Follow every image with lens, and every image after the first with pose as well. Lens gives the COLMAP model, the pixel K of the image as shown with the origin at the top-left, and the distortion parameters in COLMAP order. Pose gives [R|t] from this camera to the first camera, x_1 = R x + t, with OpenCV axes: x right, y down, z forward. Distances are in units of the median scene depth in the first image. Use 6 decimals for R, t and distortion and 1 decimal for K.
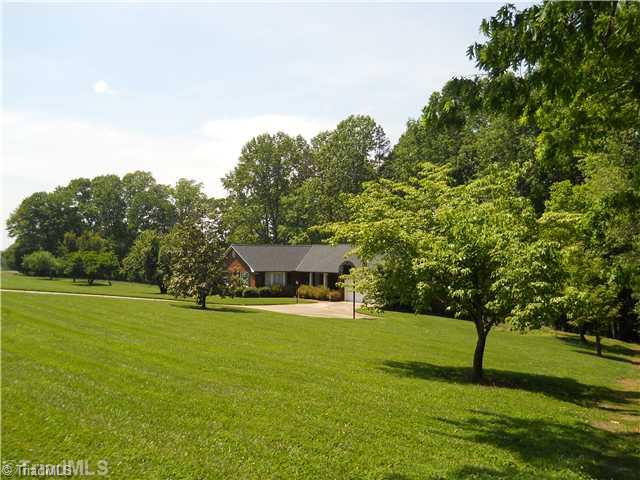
lens RADIAL K [[722.2, 0, 320.0], [0, 722.2, 240.0], [0, 0, 1]] dist [-0.053180, -0.003462]
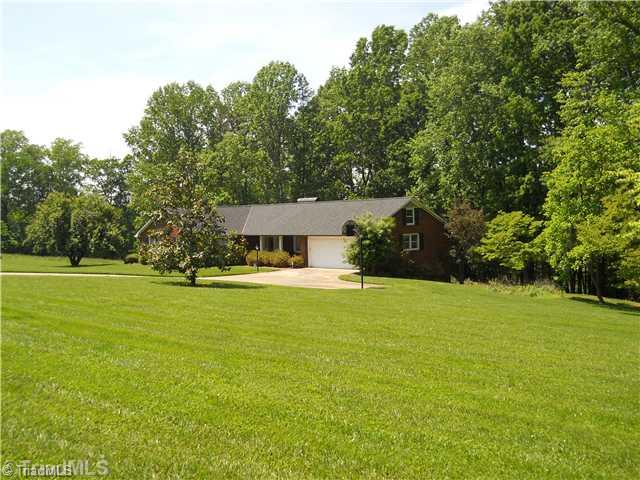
lens RADIAL K [[722.2, 0, 320.0], [0, 722.2, 240.0], [0, 0, 1]] dist [-0.053180, -0.003462]
pose [[0.982111, -0.031311, 0.185682, -0.071674], [0.021655, 0.998317, 0.053806, 0.002861], [-0.187054, -0.048822, 0.981136, 0.086481]]
